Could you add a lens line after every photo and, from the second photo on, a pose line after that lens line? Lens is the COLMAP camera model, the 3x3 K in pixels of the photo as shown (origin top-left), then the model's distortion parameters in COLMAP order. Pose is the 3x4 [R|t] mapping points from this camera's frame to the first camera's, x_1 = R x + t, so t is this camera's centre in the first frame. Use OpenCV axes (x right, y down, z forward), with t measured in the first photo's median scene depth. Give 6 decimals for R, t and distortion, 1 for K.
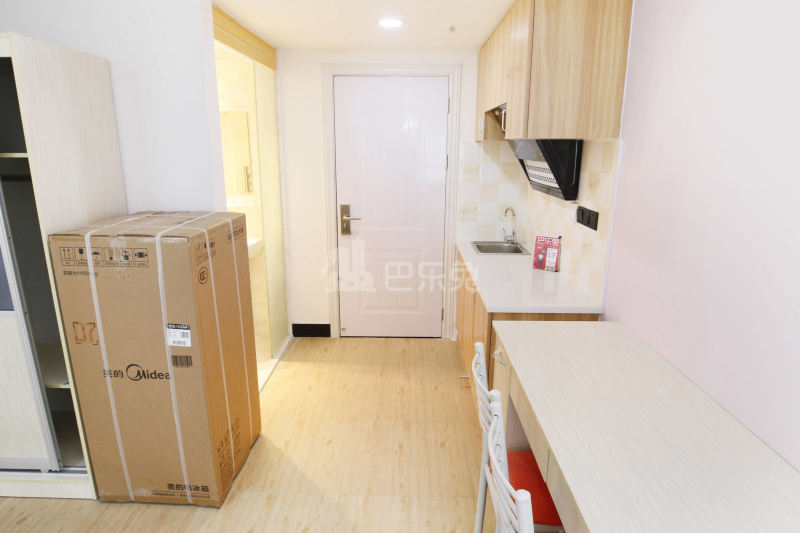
lens RADIAL K [[475.7, 0, 400.2], [0, 475.7, 265.9], [0, 0, 1]] dist [-0.029857, 0.001219]
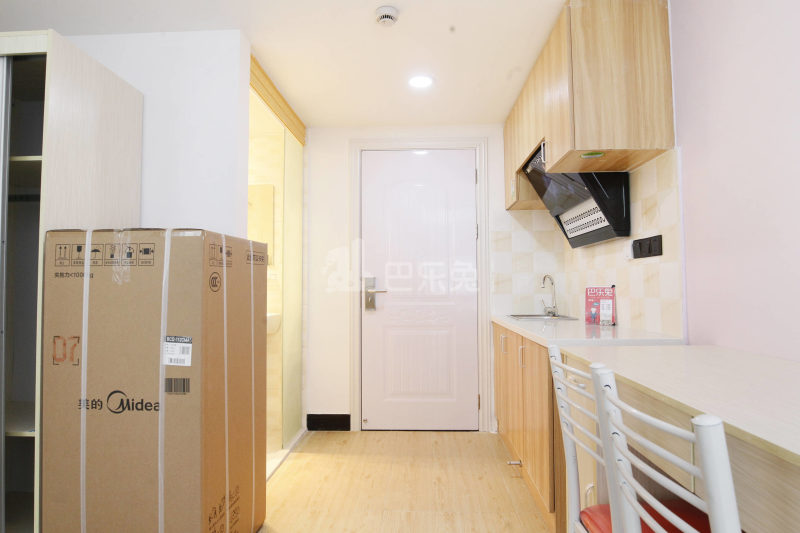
lens RADIAL K [[475.7, 0, 400.2], [0, 475.7, 265.9], [0, 0, 1]] dist [-0.029857, 0.001219]
pose [[0.999557, -0.012074, -0.027216, -0.058792], [0.003592, 0.956312, -0.292327, 0.239830], [0.029557, 0.292099, 0.955931, 0.183893]]
